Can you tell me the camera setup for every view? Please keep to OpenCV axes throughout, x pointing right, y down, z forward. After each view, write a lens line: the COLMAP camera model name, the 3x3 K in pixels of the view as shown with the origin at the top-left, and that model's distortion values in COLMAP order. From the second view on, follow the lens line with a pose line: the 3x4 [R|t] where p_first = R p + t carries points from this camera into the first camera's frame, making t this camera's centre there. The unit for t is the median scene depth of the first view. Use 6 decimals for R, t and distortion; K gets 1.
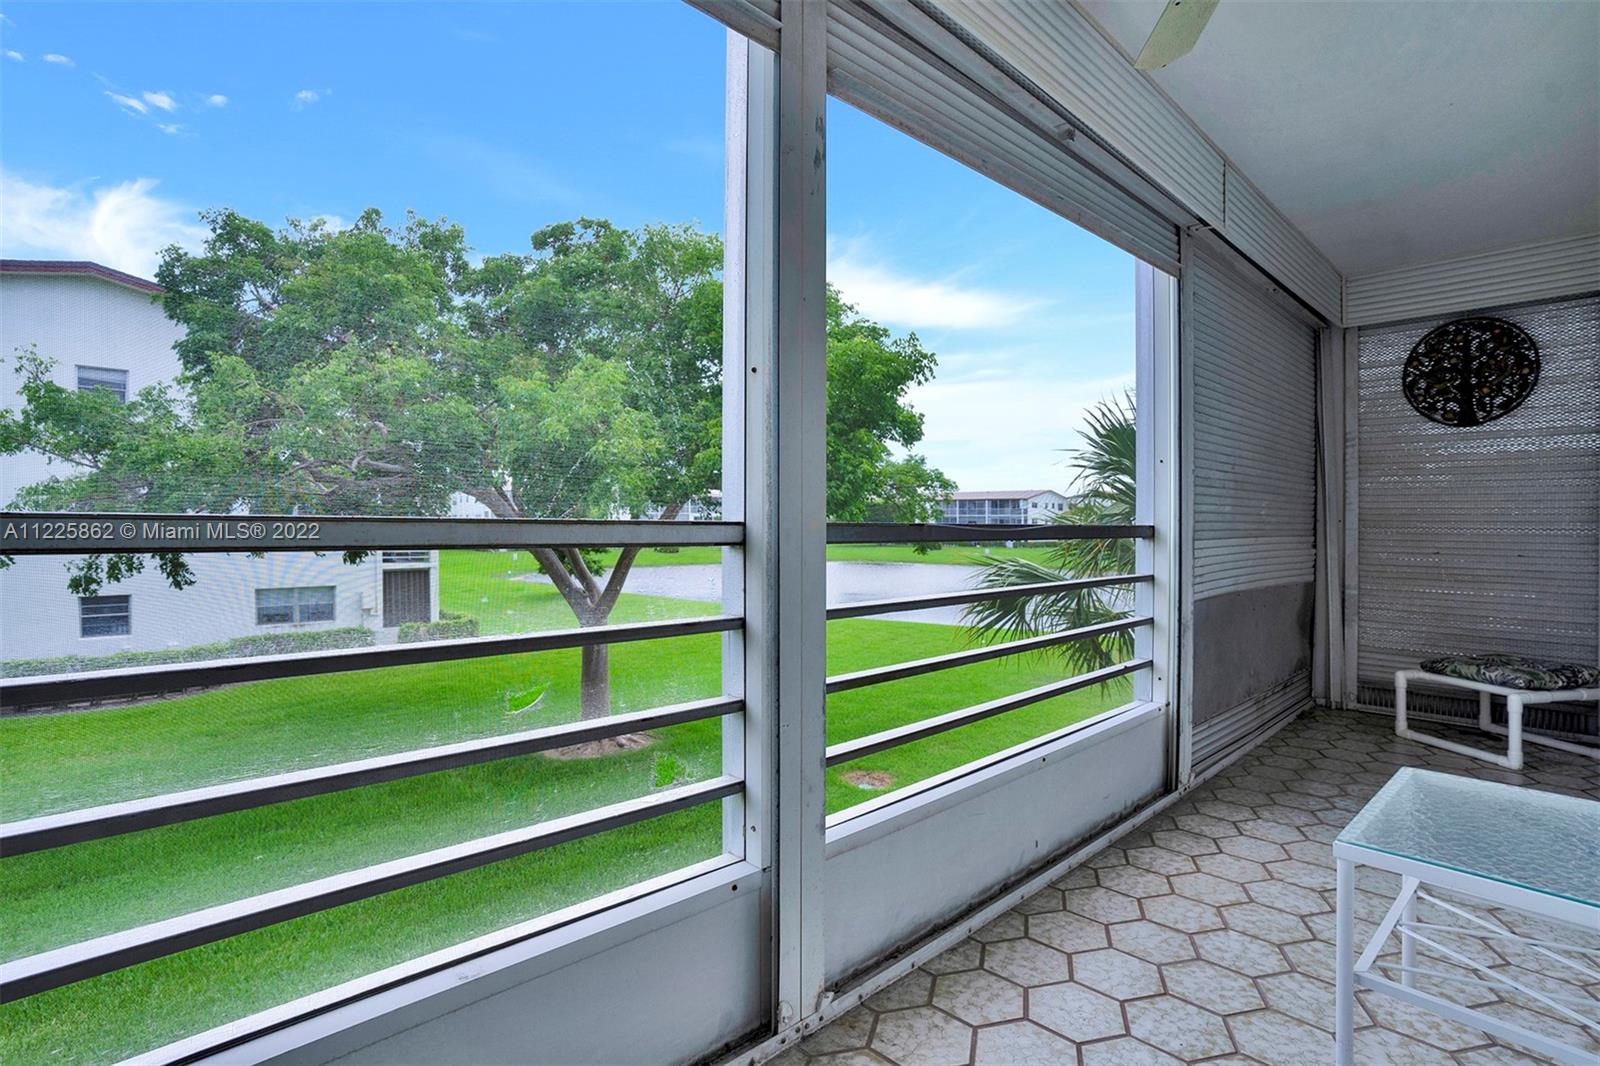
lens RADIAL K [[779.7, 0, 800.0], [0, 779.7, 533.0], [0, 0, 1]] dist [-0.066681, 0.034241]
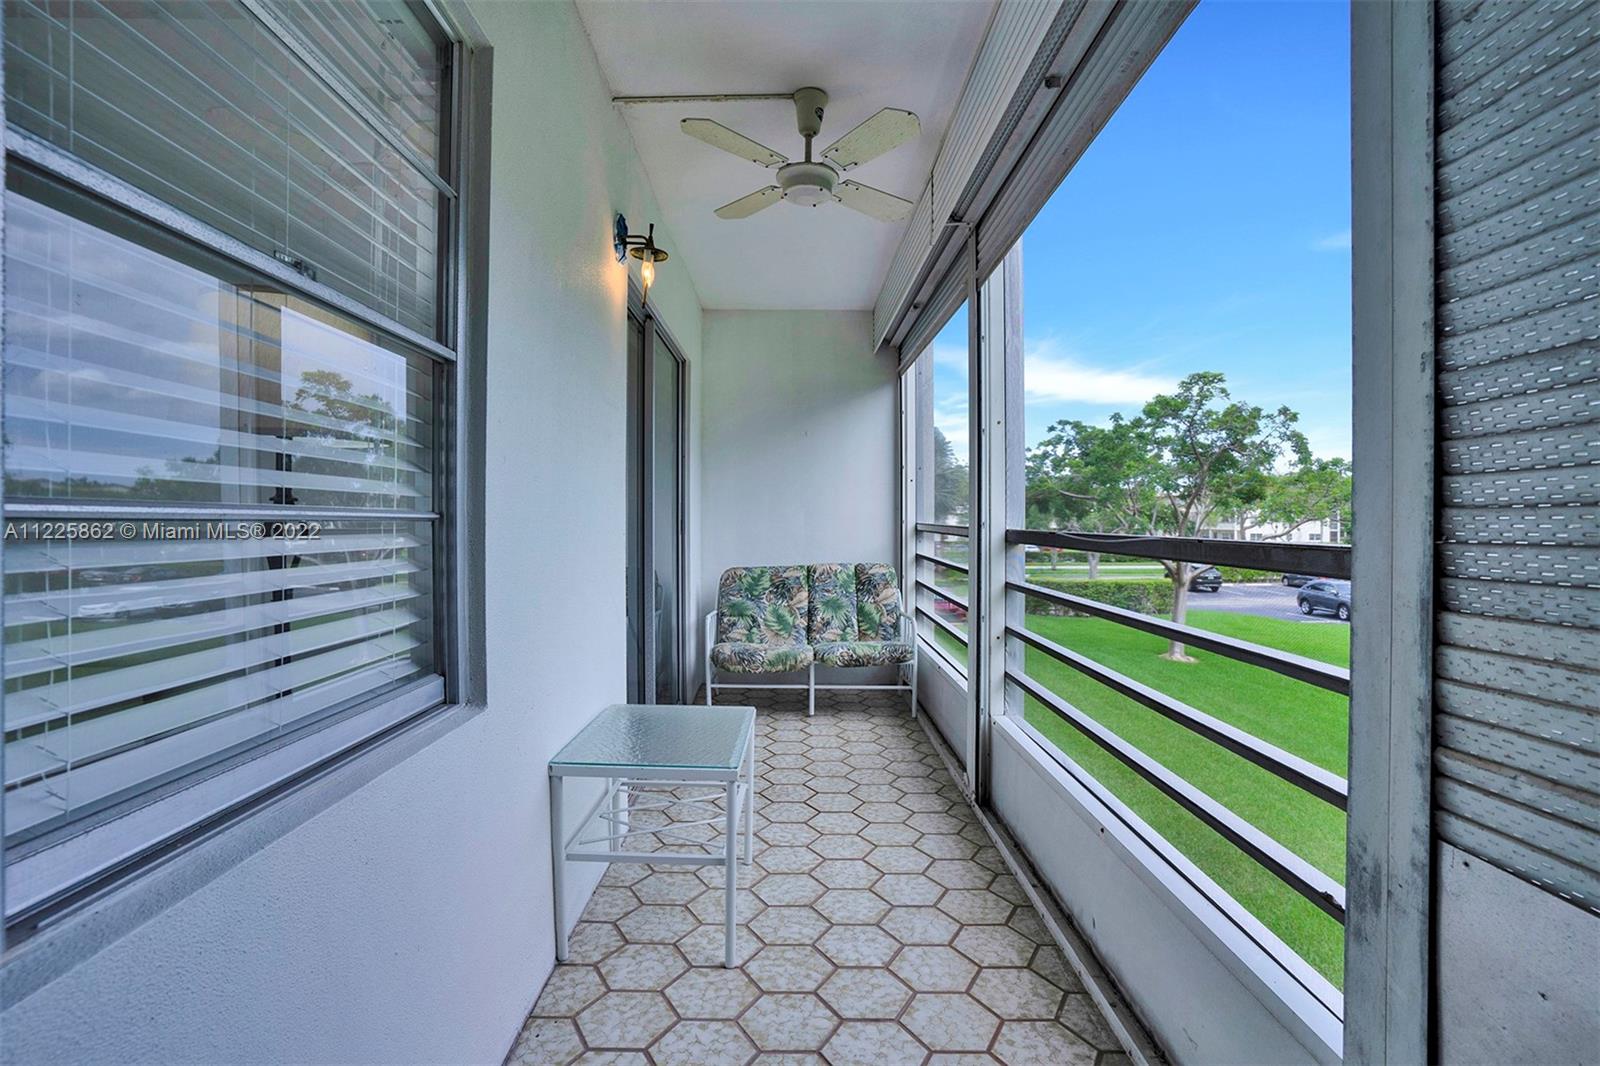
lens RADIAL K [[779.7, 0, 800.0], [0, 779.7, 533.0], [0, 0, 1]] dist [-0.066681, 0.034241]
pose [[-0.676896, 0.003669, -0.736070, 0.868355], [-0.024848, 0.999304, 0.027831, -0.023366], [0.735659, 0.037128, -0.676333, 1.008035]]
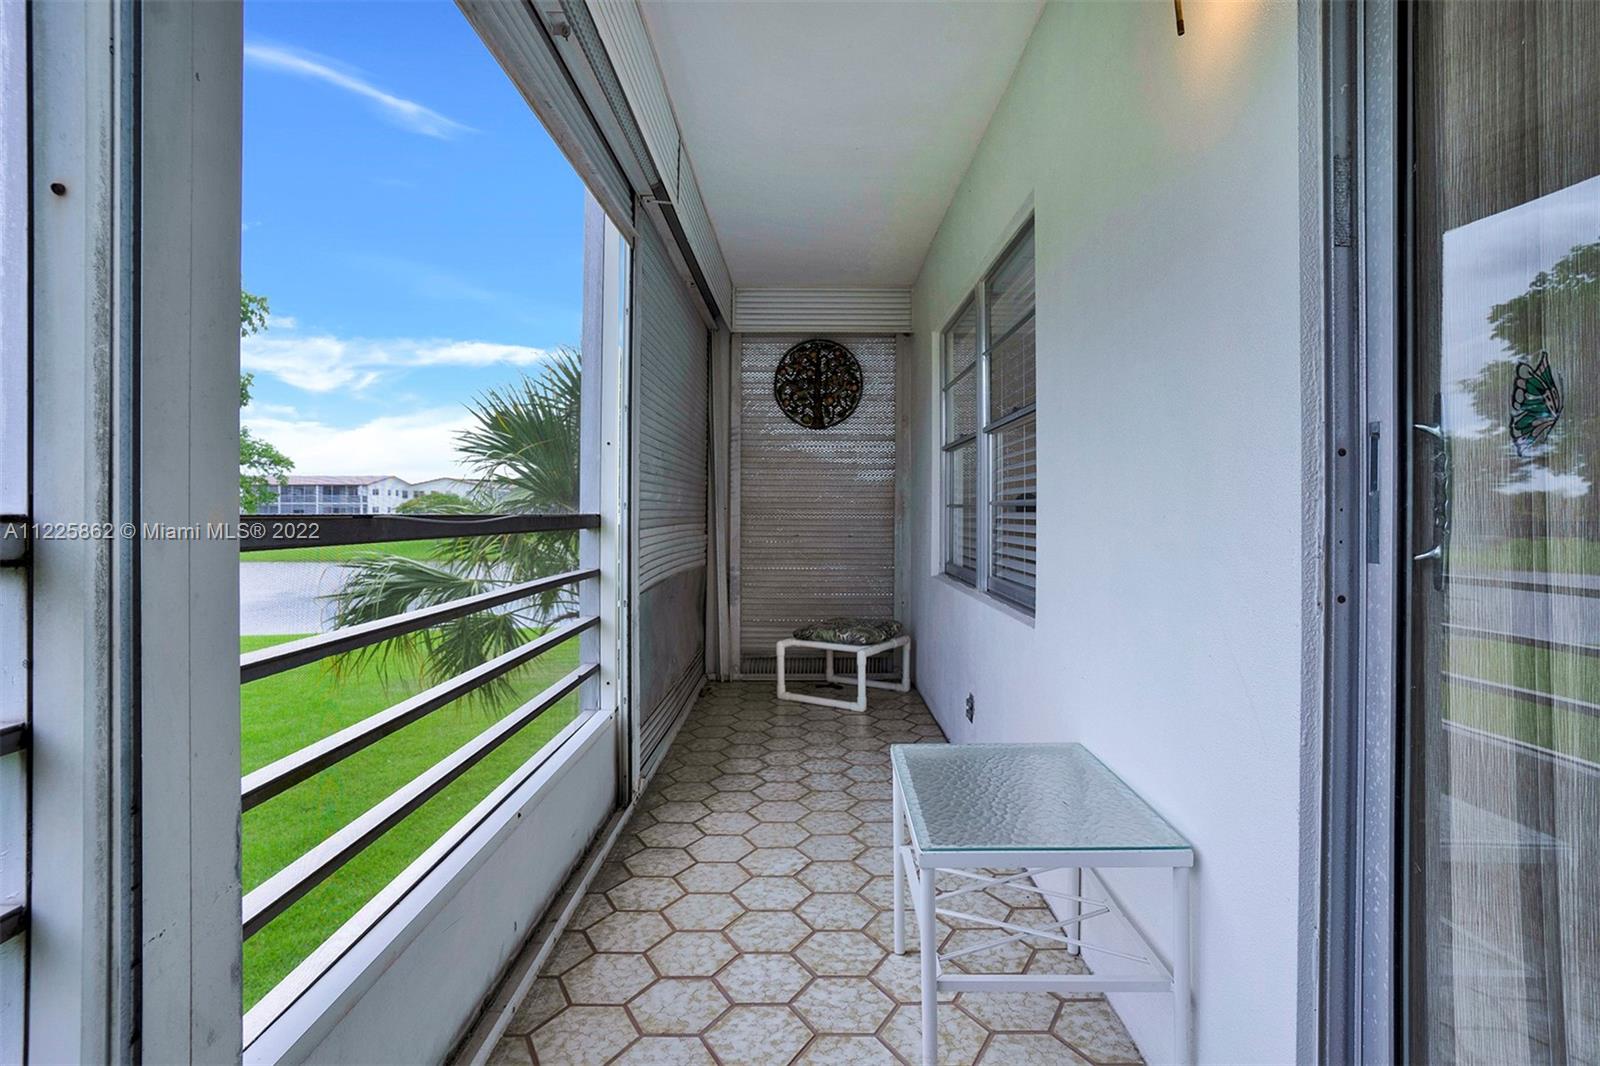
lens RADIAL K [[788.5, 0, 797.2], [0, 788.5, 501.8], [0, 0, 1]] dist [-0.071496, 0.026225]
pose [[0.696075, 0.003825, 0.717959, -0.039834], [0.014265, 0.999715, -0.019156, -0.003513], [-0.717828, 0.023576, 0.695822, 0.189958]]
